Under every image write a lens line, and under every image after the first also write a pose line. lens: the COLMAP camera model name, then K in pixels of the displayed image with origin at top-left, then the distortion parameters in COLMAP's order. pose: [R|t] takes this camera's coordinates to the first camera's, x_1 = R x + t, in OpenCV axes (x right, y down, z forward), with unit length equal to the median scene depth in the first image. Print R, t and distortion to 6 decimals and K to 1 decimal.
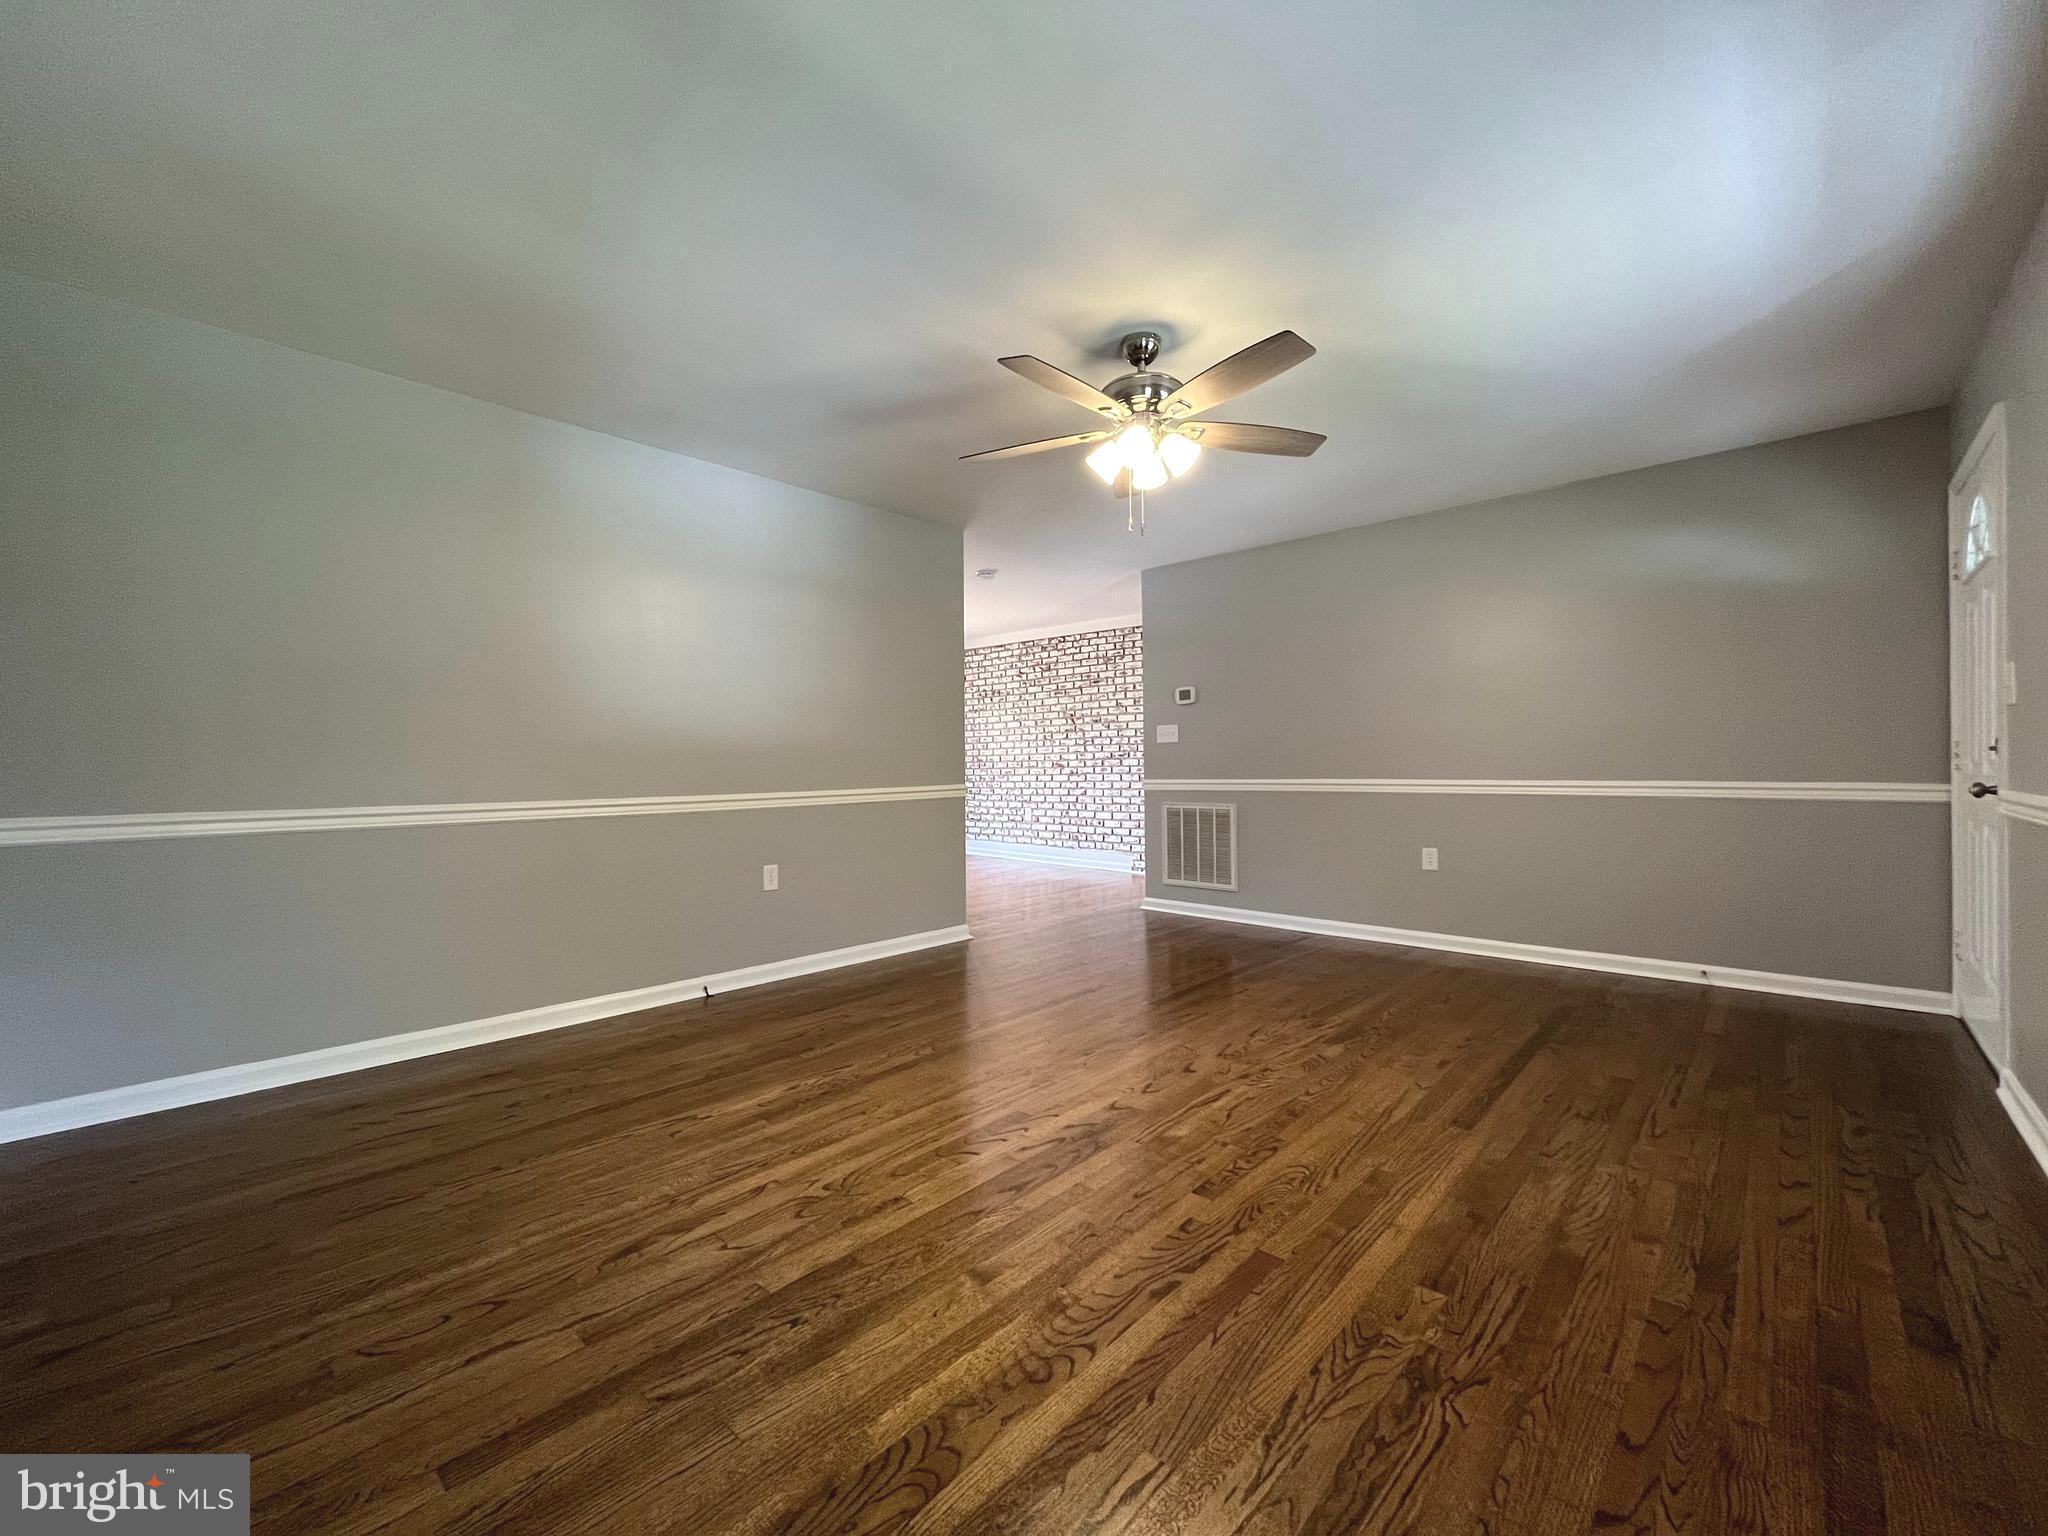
lens RADIAL K [[825.9, 0, 1017.5], [0, 825.9, 770.8], [0, 0, 1]] dist [-0.002089, -0.000549]
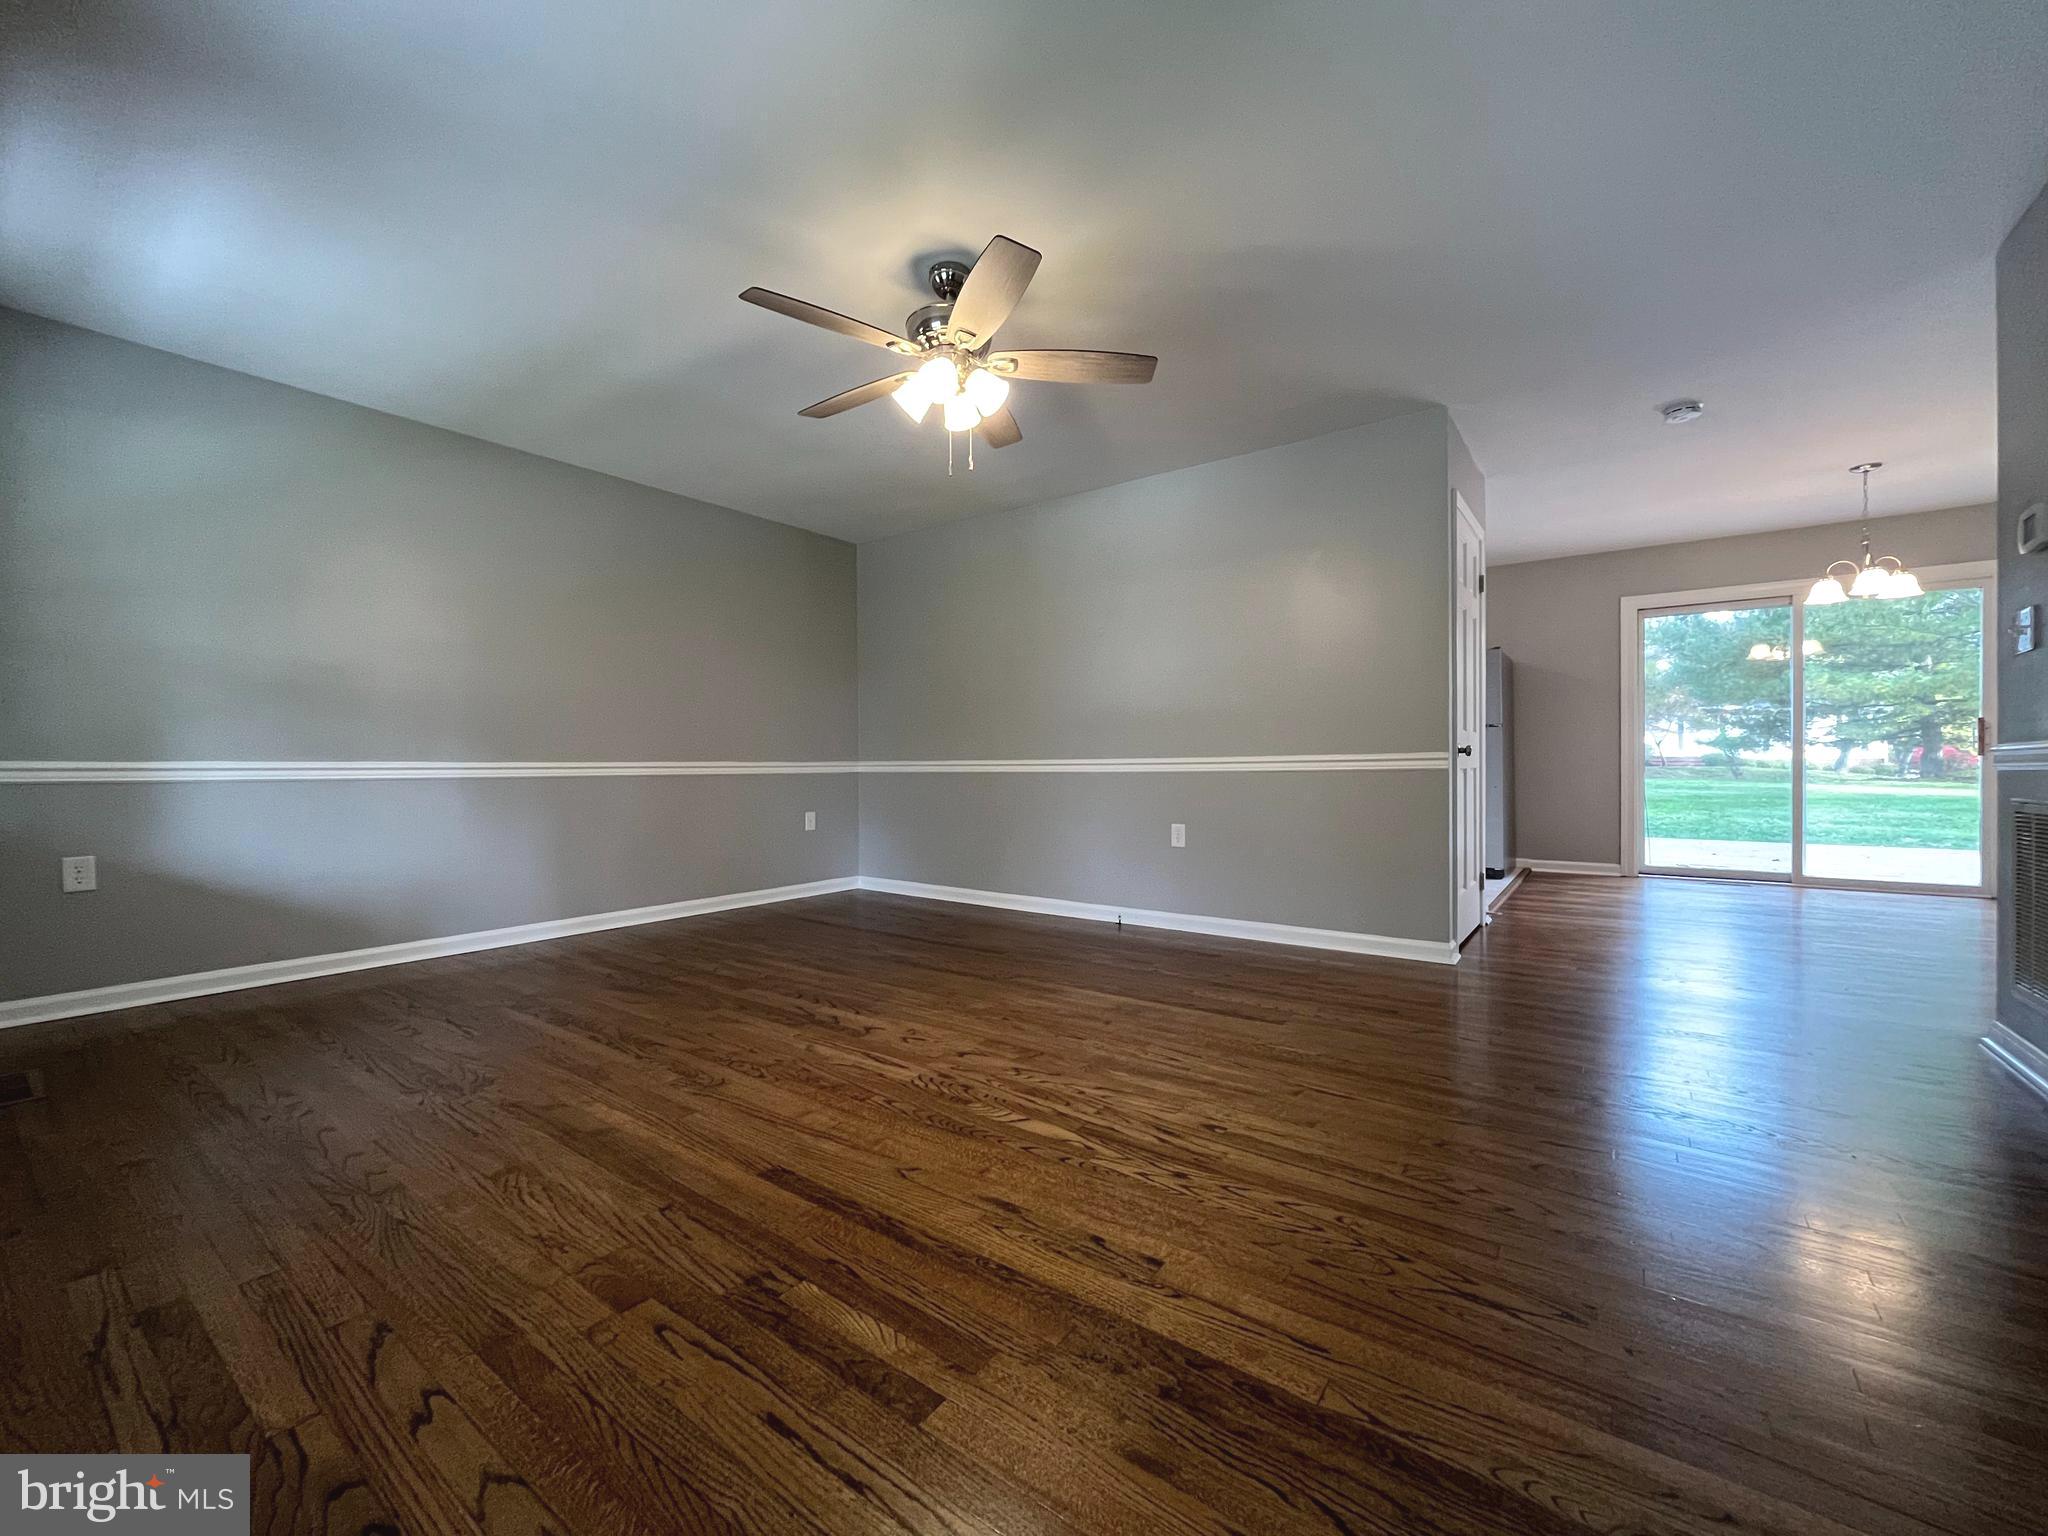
lens RADIAL K [[825.9, 0, 1017.5], [0, 825.9, 770.8], [0, 0, 1]] dist [-0.002089, -0.000549]
pose [[0.118019, 0.015220, -0.992895, 0.376444], [-0.003771, 0.999882, 0.014879, 0.013979], [0.993004, 0.001988, 0.118062, 0.325373]]
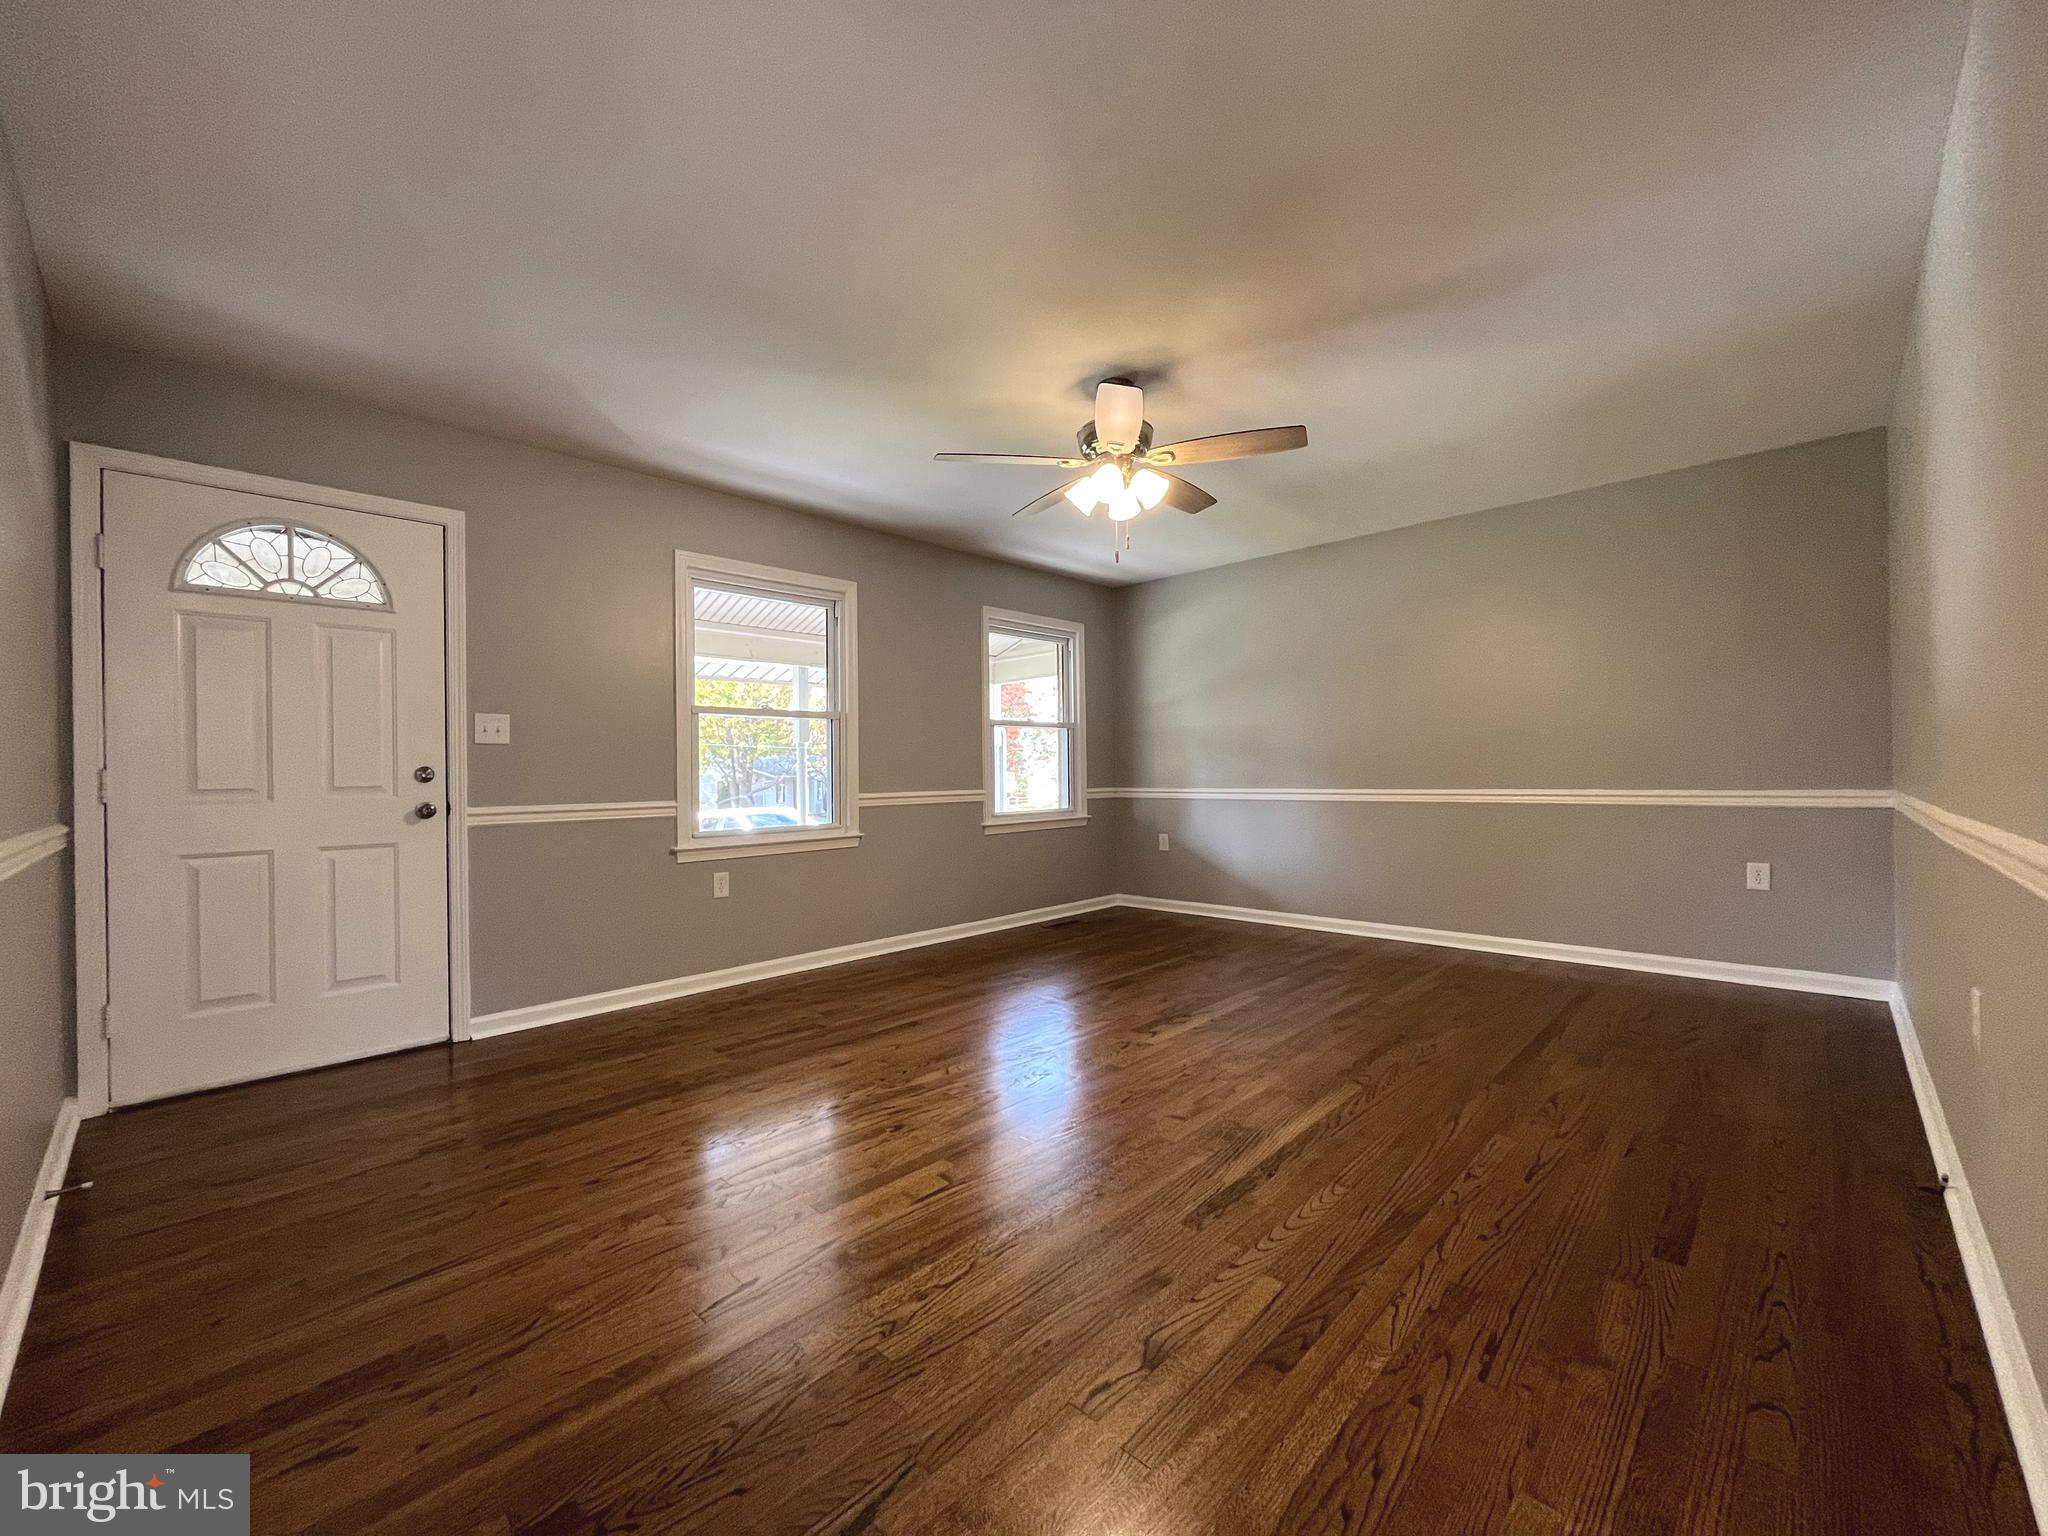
lens RADIAL K [[825.9, 0, 1017.5], [0, 825.9, 770.8], [0, 0, 1]] dist [-0.002089, -0.000549]
pose [[-0.999413, 0.026647, 0.021549, 0.089372], [0.026754, 0.999631, 0.004660, -0.006272], [-0.021417, 0.005233, -0.999757, 0.707637]]
